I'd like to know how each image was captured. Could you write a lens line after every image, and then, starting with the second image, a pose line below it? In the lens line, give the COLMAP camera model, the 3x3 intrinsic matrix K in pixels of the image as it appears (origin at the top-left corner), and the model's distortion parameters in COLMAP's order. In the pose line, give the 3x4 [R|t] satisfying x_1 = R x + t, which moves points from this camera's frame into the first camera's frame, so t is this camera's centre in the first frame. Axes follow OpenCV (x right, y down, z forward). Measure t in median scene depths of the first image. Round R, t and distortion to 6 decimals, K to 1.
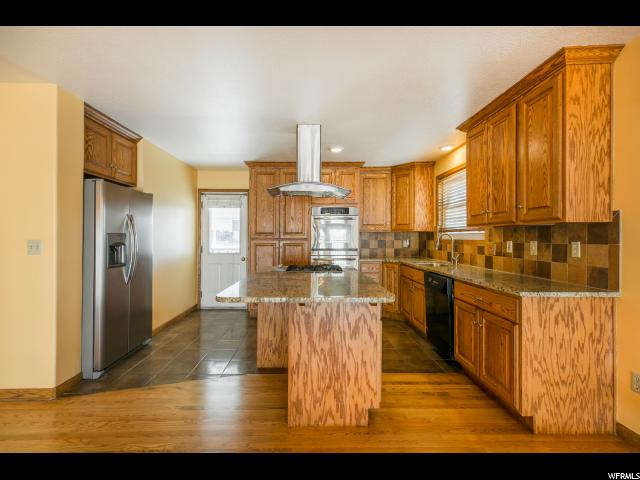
lens RADIAL K [[289.3, 0, 309.9], [0, 289.3, 237.3], [0, 0, 1]] dist [-0.002465, 0.004041]
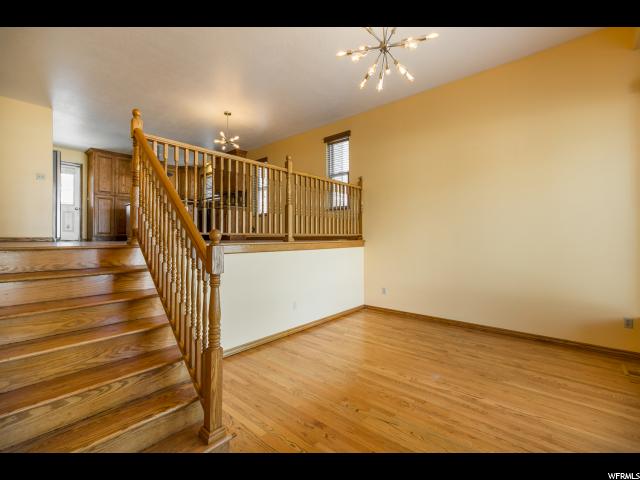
lens RADIAL K [[289.3, 0, 311.8], [0, 289.3, 235.5], [0, 0, 1]] dist [-0.002465, 0.004041]
pose [[0.669895, 0.004903, 0.742439, -1.078395], [0.003492, 0.999946, -0.009755, 0.476502], [-0.742447, 0.009127, 0.669842, -1.905936]]
